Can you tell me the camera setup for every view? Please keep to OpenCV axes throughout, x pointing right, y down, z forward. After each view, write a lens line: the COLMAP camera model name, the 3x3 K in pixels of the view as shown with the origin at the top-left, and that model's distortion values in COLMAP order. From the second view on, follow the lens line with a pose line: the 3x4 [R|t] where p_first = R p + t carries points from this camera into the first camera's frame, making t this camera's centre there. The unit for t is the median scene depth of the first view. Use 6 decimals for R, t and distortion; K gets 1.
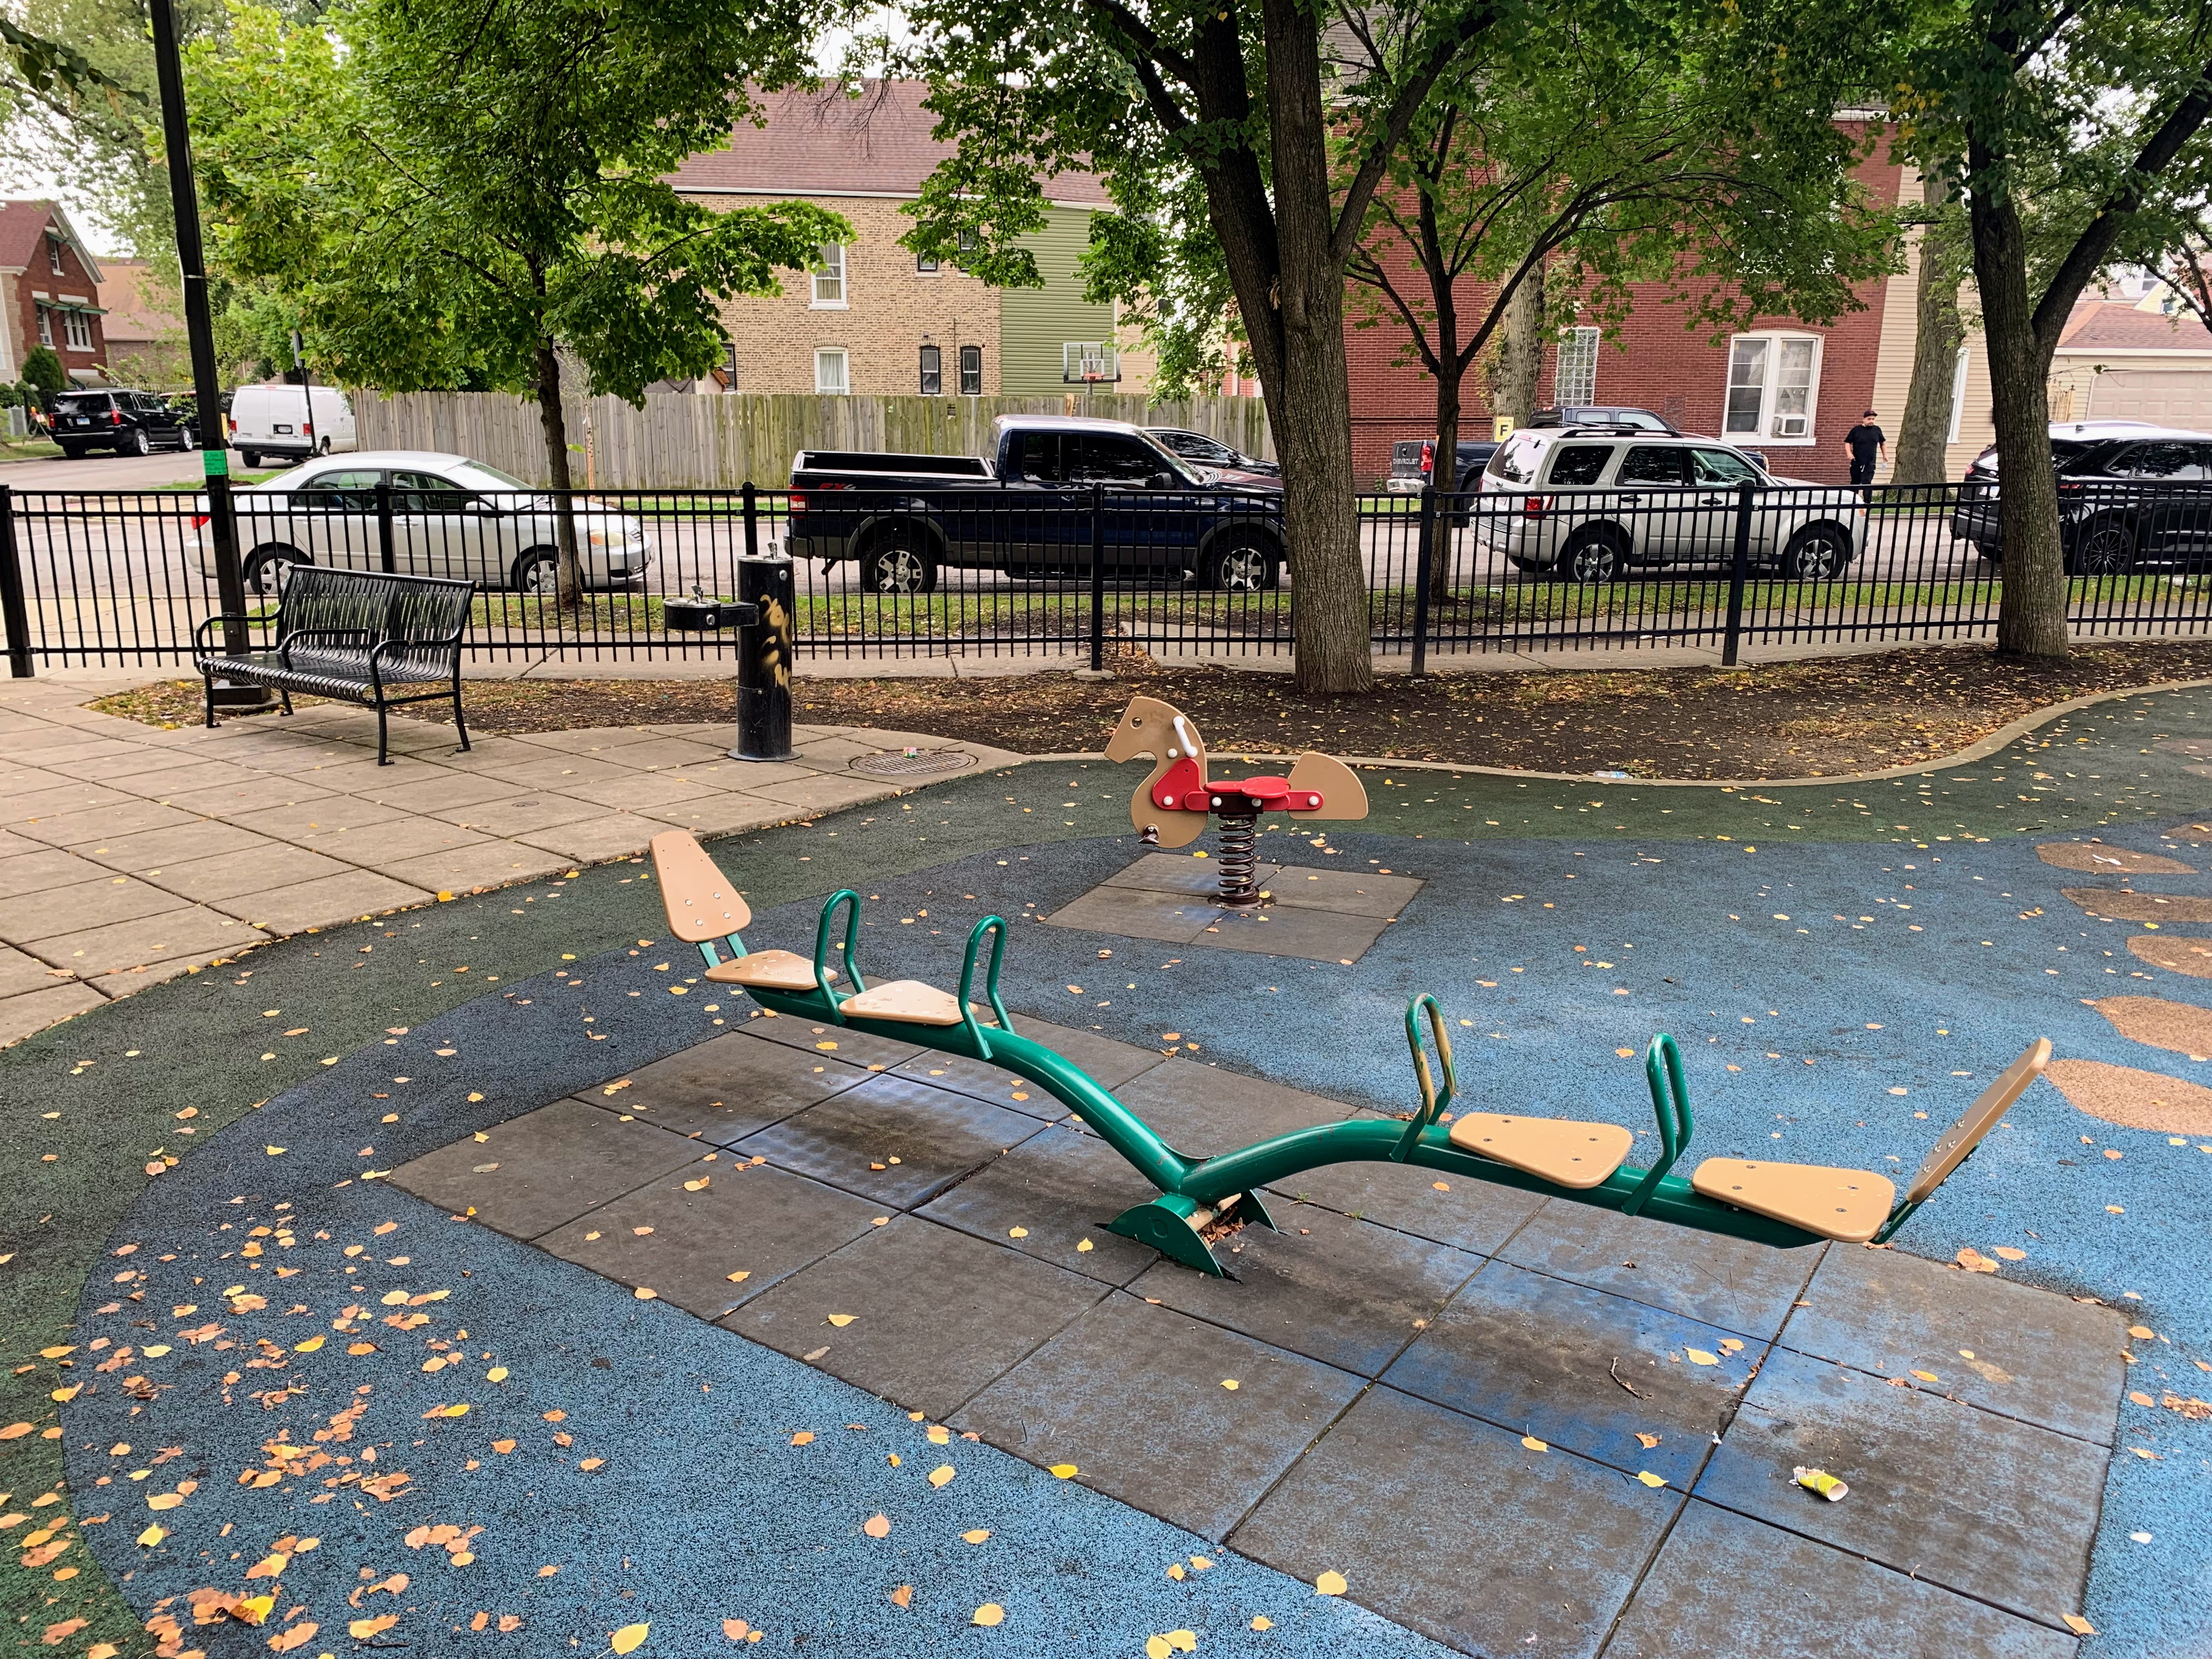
lens RADIAL K [[1685.8, 0, 1122.0], [0, 1685.8, 830.7], [0, 0, 1]] dist [0.029228, -0.022720]
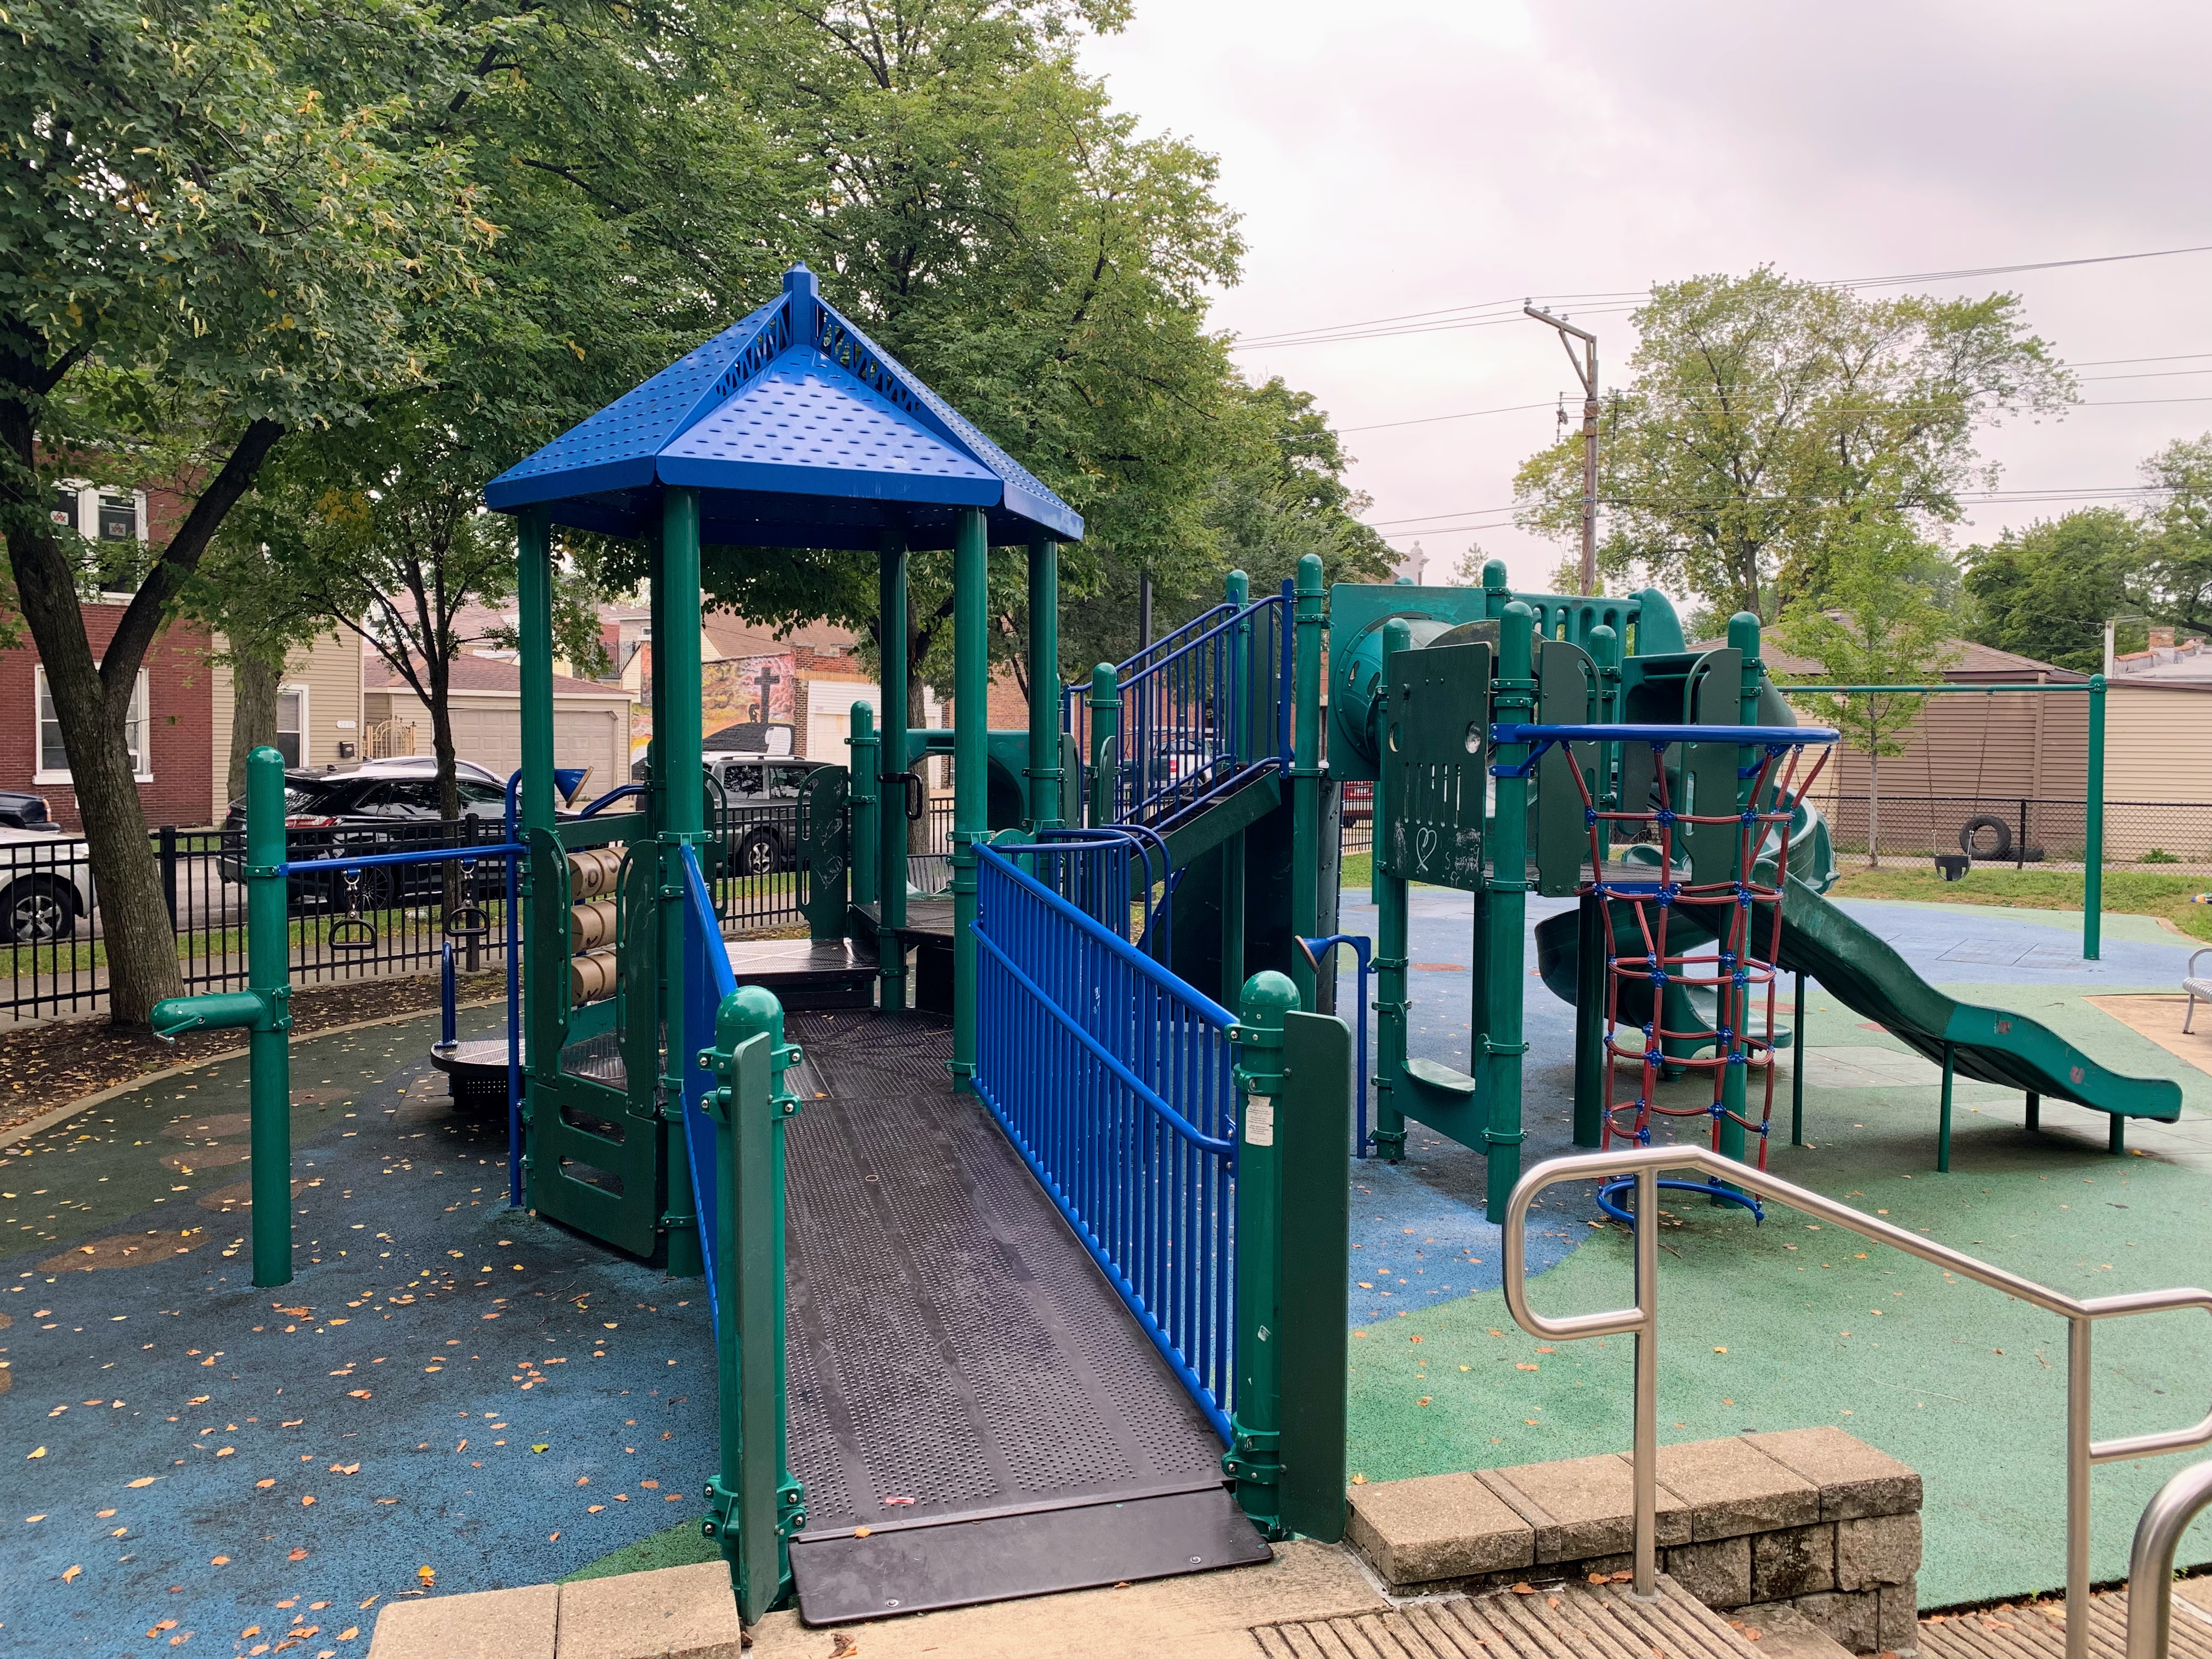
lens RADIAL K [[1685.8, 0, 1115.1], [0, 1685.8, 826.7], [0, 0, 1]] dist [0.029228, -0.022720]
pose [[0.675673, -0.044239, 0.735873, 0.437719], [0.182765, 0.977088, -0.109073, -0.025159], [-0.714187, 0.208189, 0.668277, 0.006193]]
